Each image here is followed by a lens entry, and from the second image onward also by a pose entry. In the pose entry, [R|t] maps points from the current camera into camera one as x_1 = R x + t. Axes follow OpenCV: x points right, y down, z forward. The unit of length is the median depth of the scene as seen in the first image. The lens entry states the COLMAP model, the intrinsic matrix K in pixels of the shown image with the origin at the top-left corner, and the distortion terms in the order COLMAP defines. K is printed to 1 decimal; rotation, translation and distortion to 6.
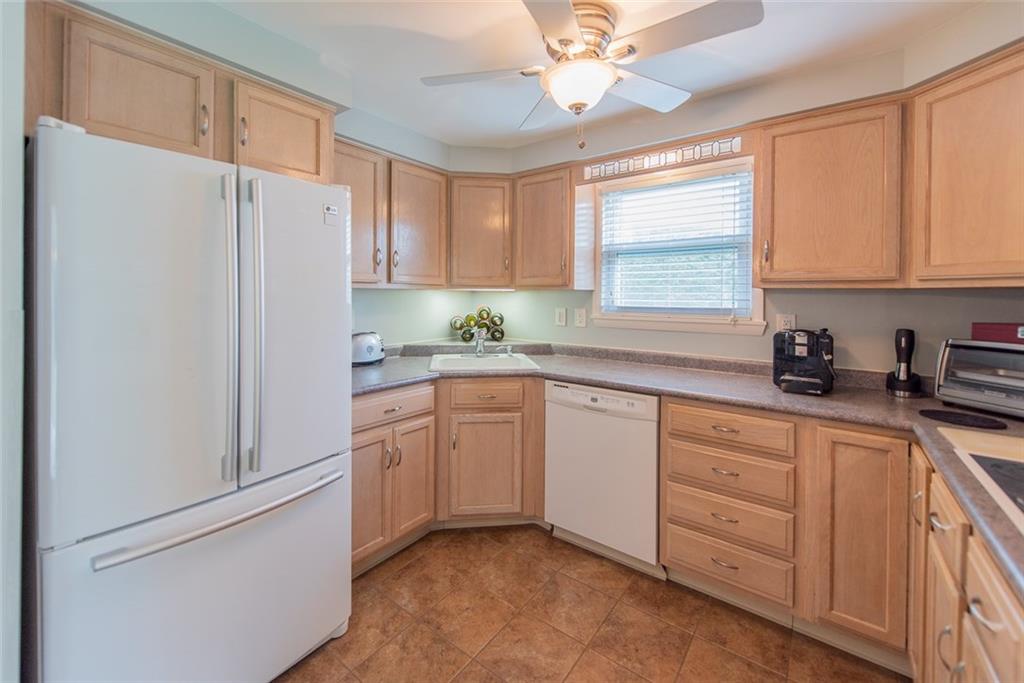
lens RADIAL K [[416.5, 0, 505.7], [0, 416.5, 296.4], [0, 0, 1]] dist [0.007841, -0.002131]
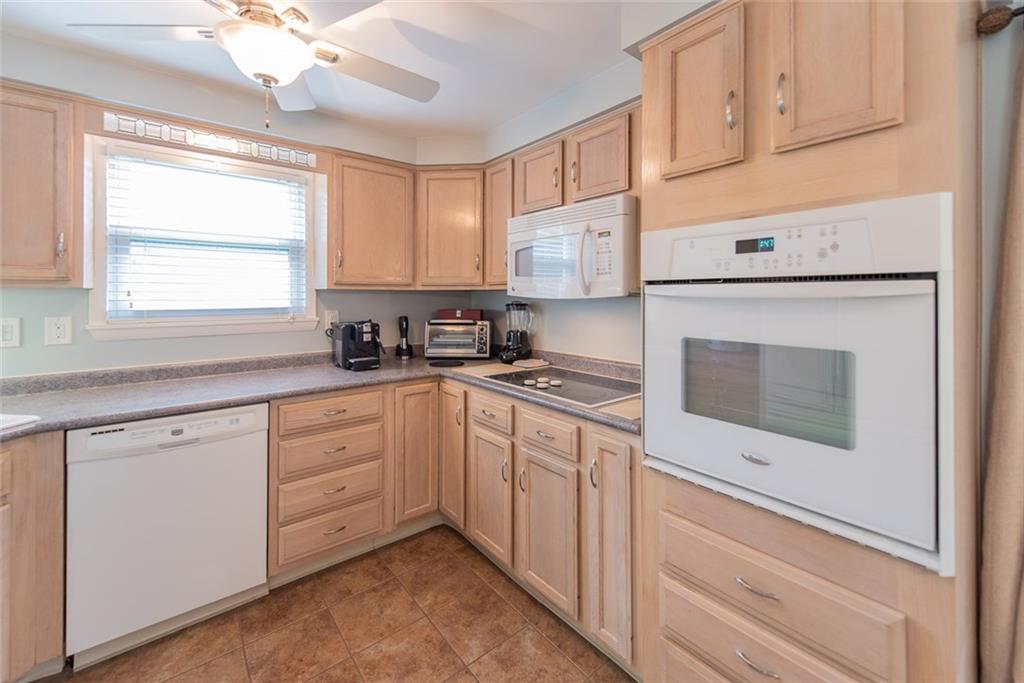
lens RADIAL K [[416.5, 0, 498.7], [0, 416.5, 293.8], [0, 0, 1]] dist [0.007841, -0.002131]
pose [[0.253259, -0.005708, 0.967382, -0.420622], [0.005288, 0.999976, 0.004516, -0.009314], [-0.967384, 0.003971, 0.253283, 0.250322]]
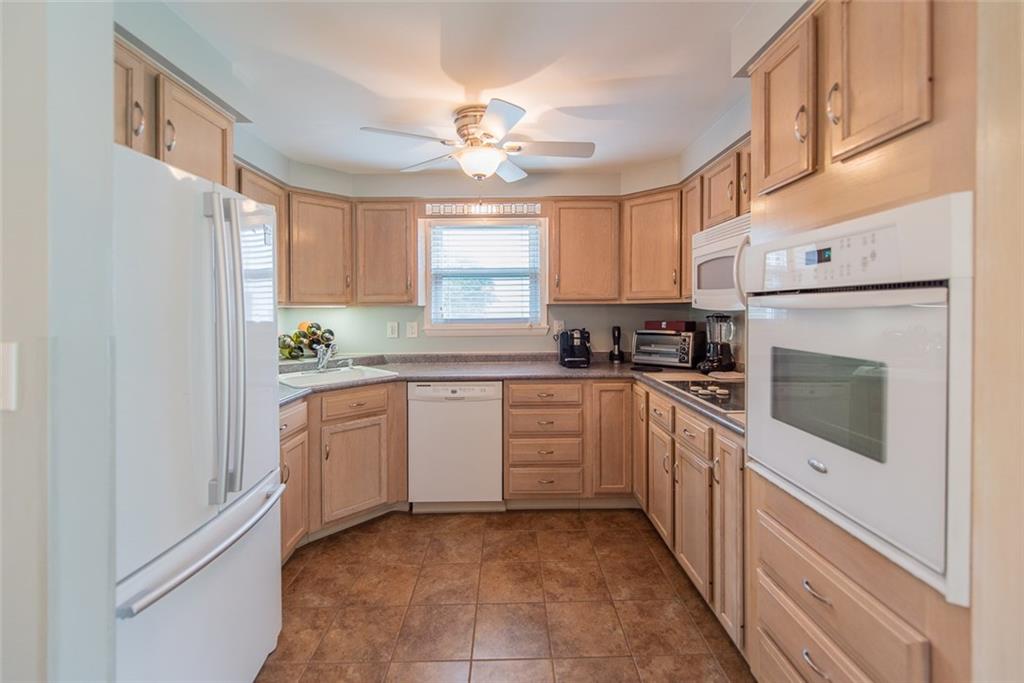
lens RADIAL K [[416.5, 0, 510.0], [0, 416.5, 311.4], [0, 0, 1]] dist [0.007841, -0.002131]
pose [[0.792473, -0.016188, 0.609692, -0.469218], [0.015245, 0.999861, 0.006732, -0.005174], [-0.609716, 0.003960, 0.792610, -0.133481]]
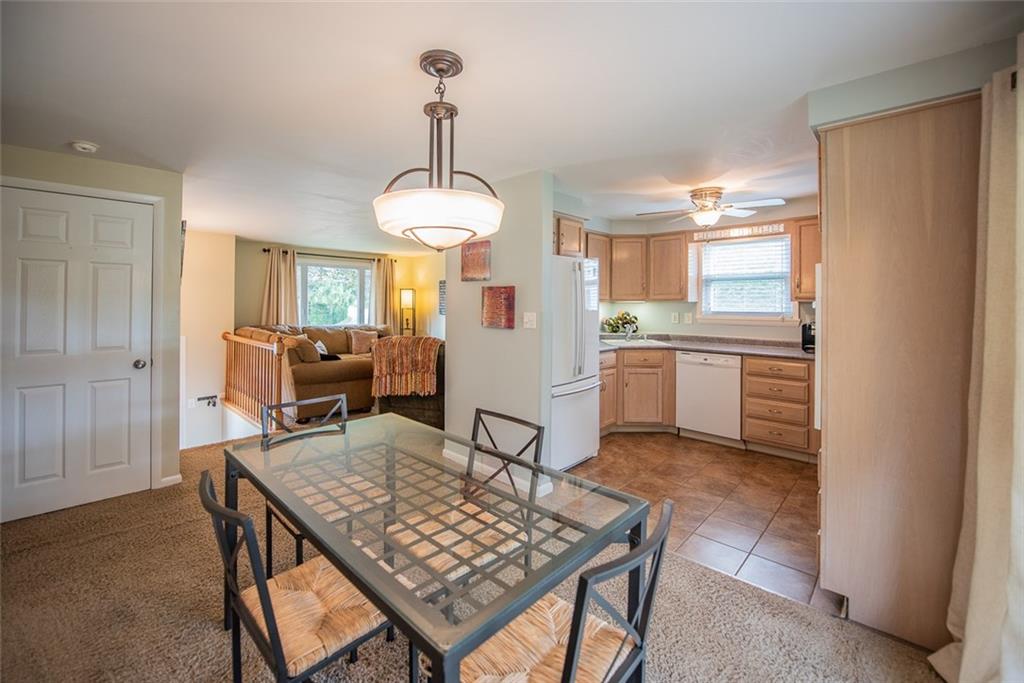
lens RADIAL K [[416.5, 0, 519.2], [0, 416.5, 299.3], [0, 0, 1]] dist [0.007841, -0.002131]
pose [[0.994879, -0.004276, -0.100981, -0.495240], [0.003331, 0.999949, -0.009525, -0.017132], [0.101016, 0.009140, 0.994843, -1.115237]]
